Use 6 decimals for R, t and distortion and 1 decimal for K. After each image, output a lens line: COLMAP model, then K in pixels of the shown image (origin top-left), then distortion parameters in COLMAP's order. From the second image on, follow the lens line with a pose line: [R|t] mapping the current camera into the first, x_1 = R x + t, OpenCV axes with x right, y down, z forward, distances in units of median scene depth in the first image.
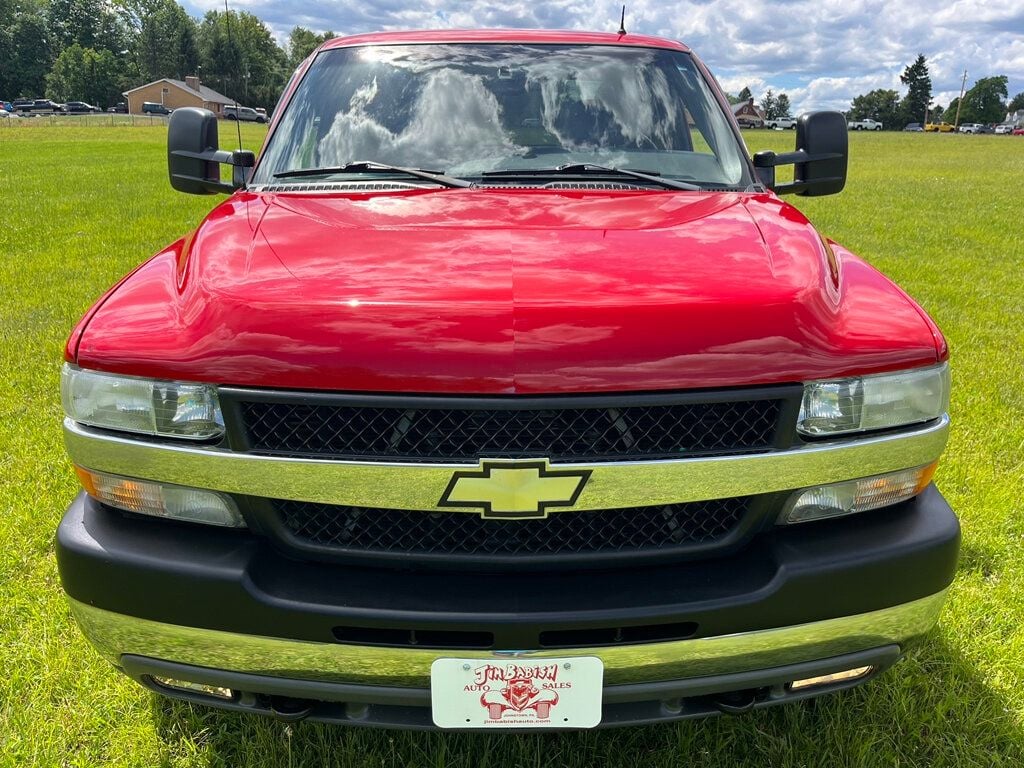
lens RADIAL K [[751.2, 0, 513.4], [0, 751.2, 368.4], [0, 0, 1]] dist [0.062392, -0.083887]
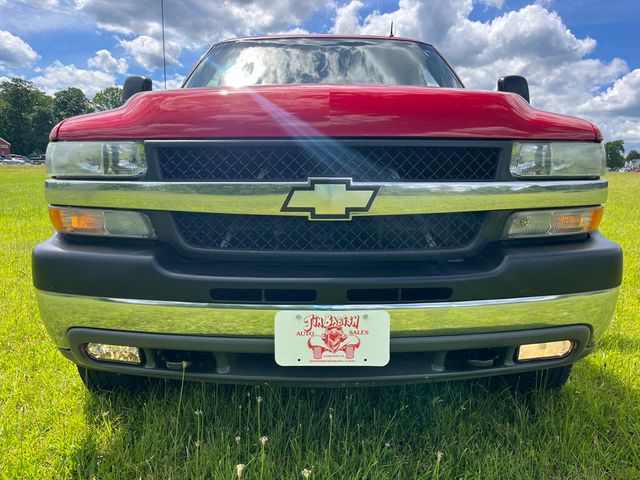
lens RADIAL K [[471.9, 0, 323.8], [0, 471.9, 241.3], [0, 0, 1]] dist [0.056518, -0.090623]
pose [[0.999973, -0.001120, -0.007298, -0.004866], [-0.000183, 0.984350, -0.176224, 0.403354], [0.007381, 0.176220, 0.984323, 0.053837]]
